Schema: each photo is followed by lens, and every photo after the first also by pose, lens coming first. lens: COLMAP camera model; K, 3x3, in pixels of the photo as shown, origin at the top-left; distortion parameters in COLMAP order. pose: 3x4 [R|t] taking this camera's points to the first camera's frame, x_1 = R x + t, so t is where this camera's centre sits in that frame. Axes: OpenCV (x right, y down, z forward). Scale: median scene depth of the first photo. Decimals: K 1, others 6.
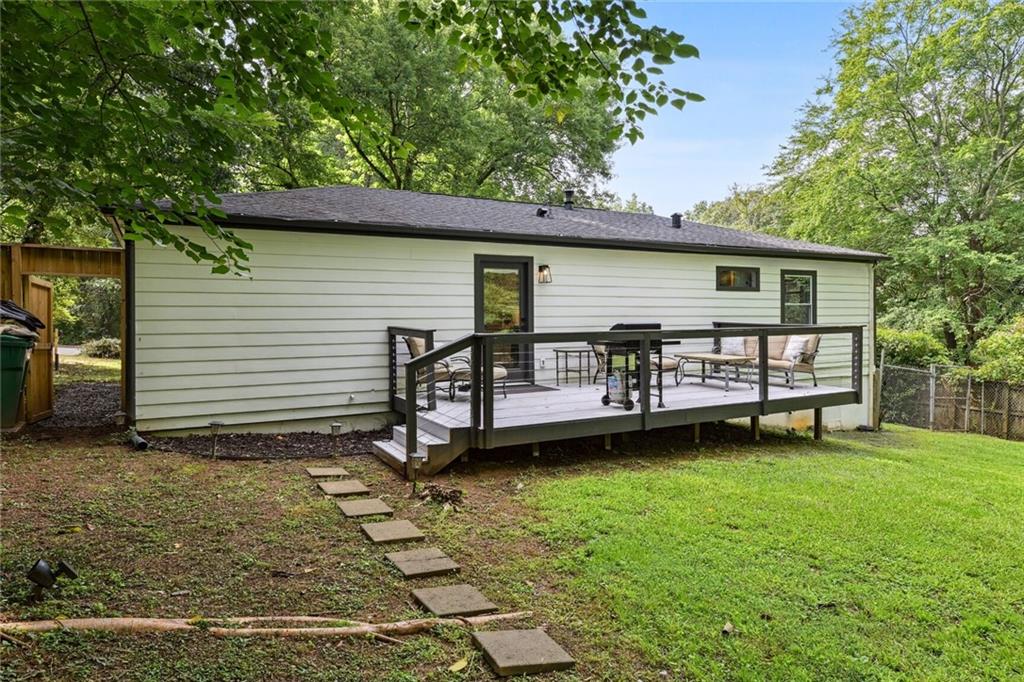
lens RADIAL K [[620.8, 0, 513.9], [0, 620.8, 328.0], [0, 0, 1]] dist [0.000857, 0.001652]
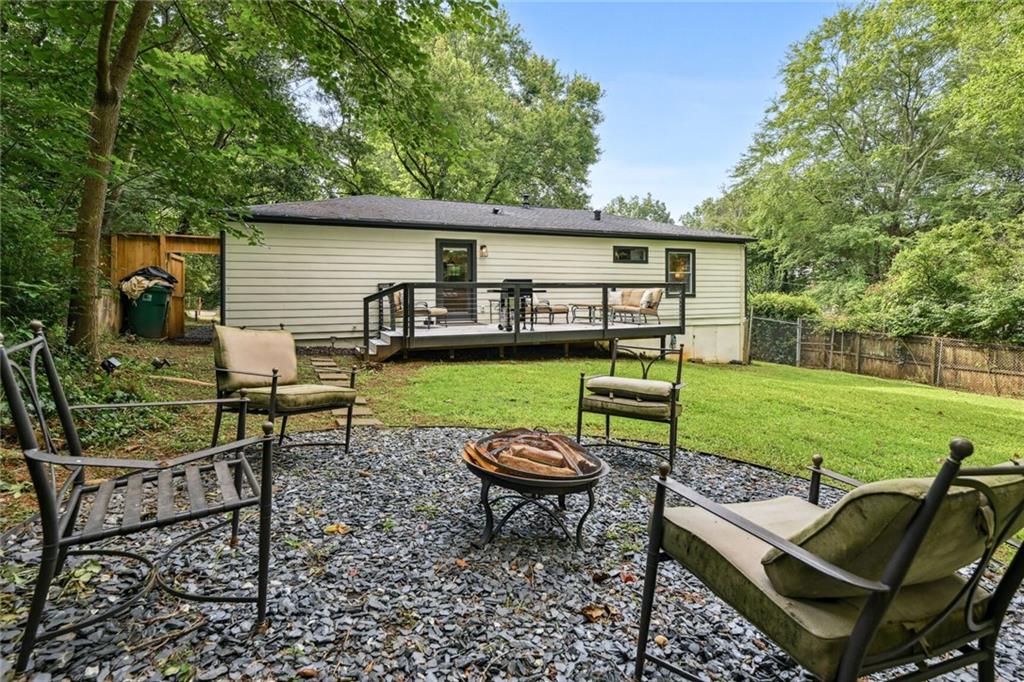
lens RADIAL K [[495.9, 0, 501.5], [0, 495.9, 300.5], [0, 0, 1]] dist [0.001788, 0.000121]
pose [[0.995320, 0.001917, -0.096620, 0.177840], [-0.002230, 0.999993, -0.003136, 0.033271], [0.096613, 0.003337, 0.995316, -0.185913]]
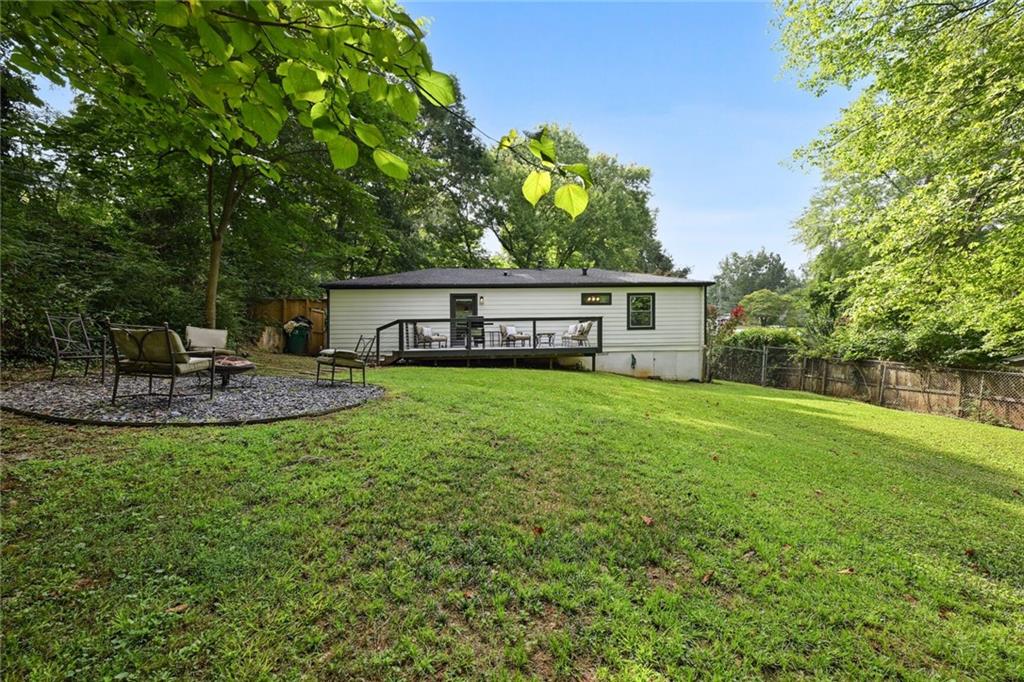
lens RADIAL K [[380.5, 0, 503.6], [0, 380.5, 343.4], [0, 0, 1]] dist [-0.000652, -0.000074]
pose [[0.916389, -0.004233, -0.400266, 0.593799], [0.003053, 0.999989, -0.003586, 0.070021], [0.400277, 0.002064, 0.916392, -0.253913]]
